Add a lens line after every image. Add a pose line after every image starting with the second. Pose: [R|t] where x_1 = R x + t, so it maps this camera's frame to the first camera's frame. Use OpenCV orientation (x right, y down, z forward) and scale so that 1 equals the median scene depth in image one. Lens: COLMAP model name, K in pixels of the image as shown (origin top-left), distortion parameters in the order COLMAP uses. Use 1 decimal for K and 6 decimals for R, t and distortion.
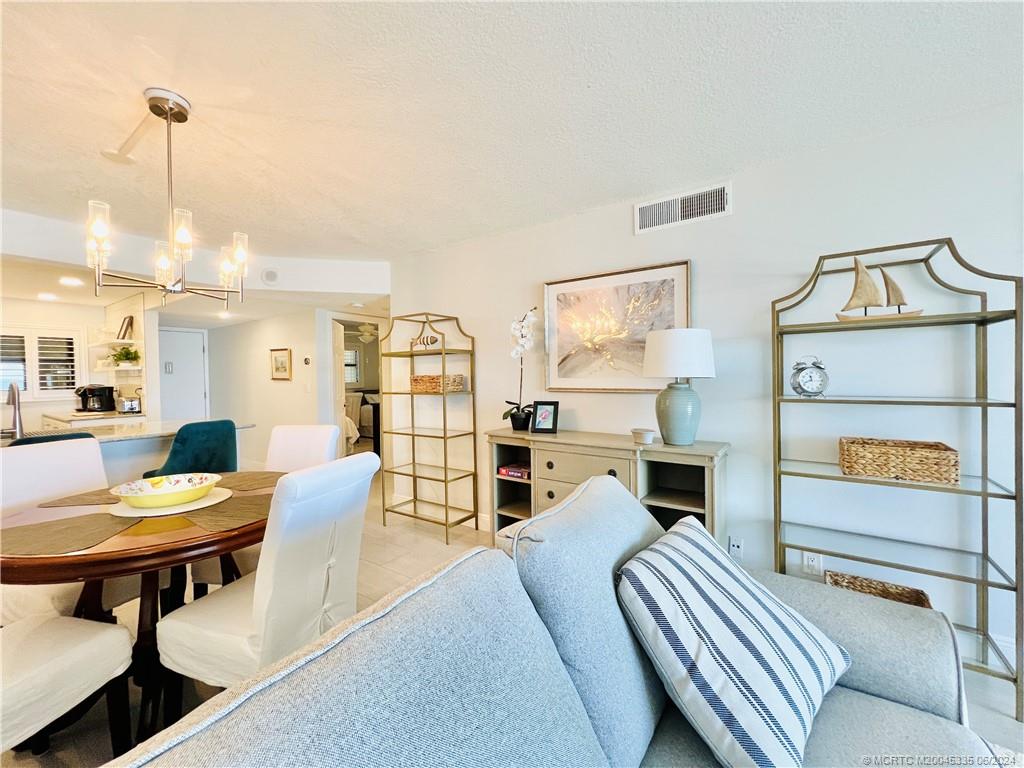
lens RADIAL K [[410.4, 0, 509.0], [0, 410.4, 381.3], [0, 0, 1]] dist [-0.000315, -0.000087]
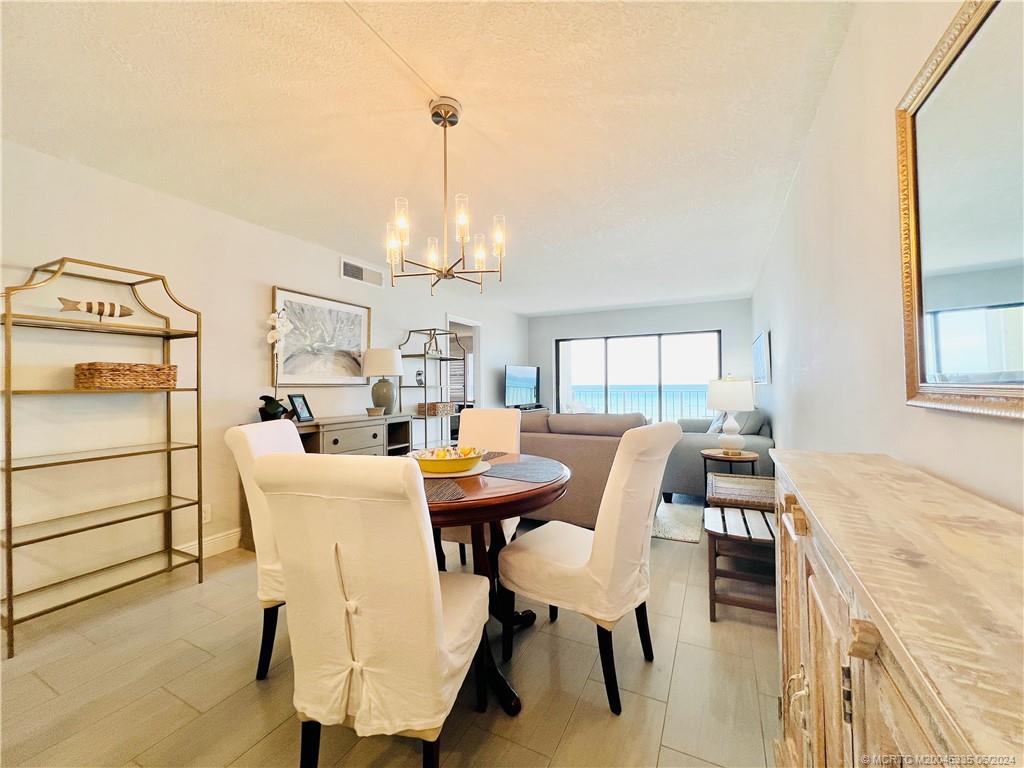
lens RADIAL K [[410.4, 0, 509.0], [0, 410.4, 381.3], [0, 0, 1]] dist [-0.000315, -0.000087]
pose [[-0.164169, 0.004788, 0.986421, -1.143869], [0.005010, 0.999979, -0.004020, 0.018841], [-0.986419, 0.004282, -0.164190, 0.603827]]
